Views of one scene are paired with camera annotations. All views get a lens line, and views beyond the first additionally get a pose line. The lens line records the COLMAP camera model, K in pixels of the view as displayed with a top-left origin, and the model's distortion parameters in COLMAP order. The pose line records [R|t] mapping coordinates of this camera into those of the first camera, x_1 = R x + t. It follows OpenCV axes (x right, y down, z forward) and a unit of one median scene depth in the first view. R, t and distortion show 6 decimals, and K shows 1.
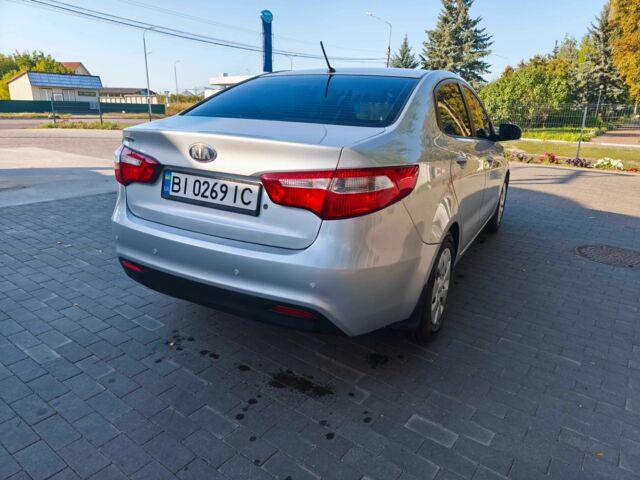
lens RADIAL K [[443.4, 0, 320.0], [0, 443.4, 240.0], [0, 0, 1]] dist [0.027212, -0.023856]
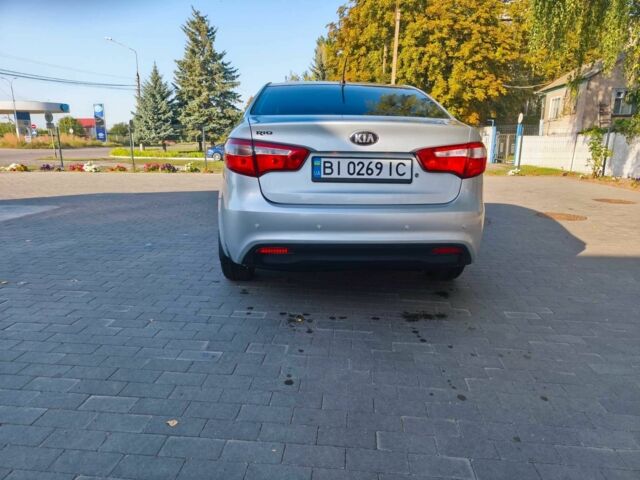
lens RADIAL K [[436.2, 0, 320.0], [0, 436.2, 240.0], [0, 0, 1]] dist [0.034912, -0.000729]
pose [[0.851025, -0.144438, 0.504871, -0.914290], [0.172400, 0.984988, -0.008809, 0.065948], [-0.496019, 0.094537, 0.863150, 0.033627]]
